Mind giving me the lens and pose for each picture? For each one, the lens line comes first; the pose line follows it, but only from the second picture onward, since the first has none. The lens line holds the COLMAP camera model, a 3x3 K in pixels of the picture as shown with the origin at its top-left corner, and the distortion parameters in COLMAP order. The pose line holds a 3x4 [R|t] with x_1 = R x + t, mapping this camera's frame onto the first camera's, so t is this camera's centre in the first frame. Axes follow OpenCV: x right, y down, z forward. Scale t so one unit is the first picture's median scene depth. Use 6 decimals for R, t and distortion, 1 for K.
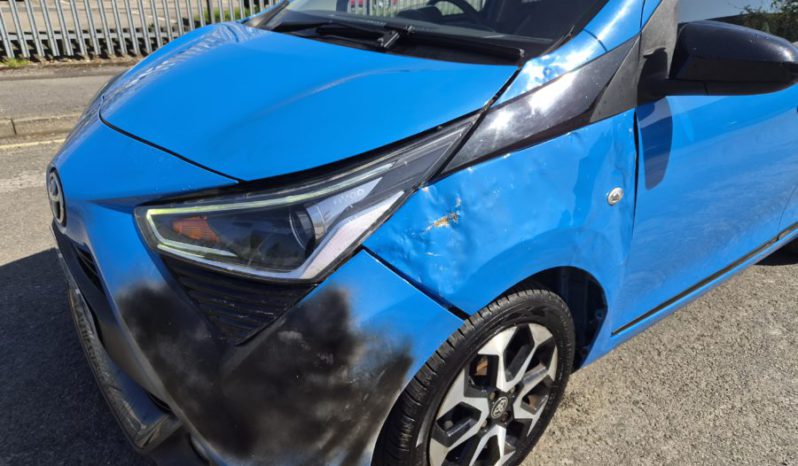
lens RADIAL K [[552.0, 0, 393.9], [0, 552.0, 234.4], [0, 0, 1]] dist [0.031554, -0.030715]
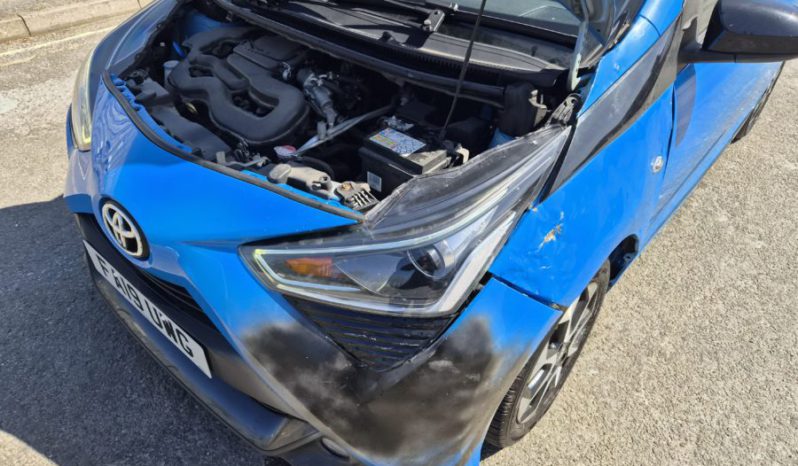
lens RADIAL K [[552.0, 0, 395.5], [0, 552.0, 225.9], [0, 0, 1]] dist [0.031554, -0.030715]
pose [[0.978300, -0.133199, 0.158707, -0.239136], [0.093195, 0.967002, 0.237110, -0.205746], [-0.185053, -0.217174, 0.958432, 0.003419]]
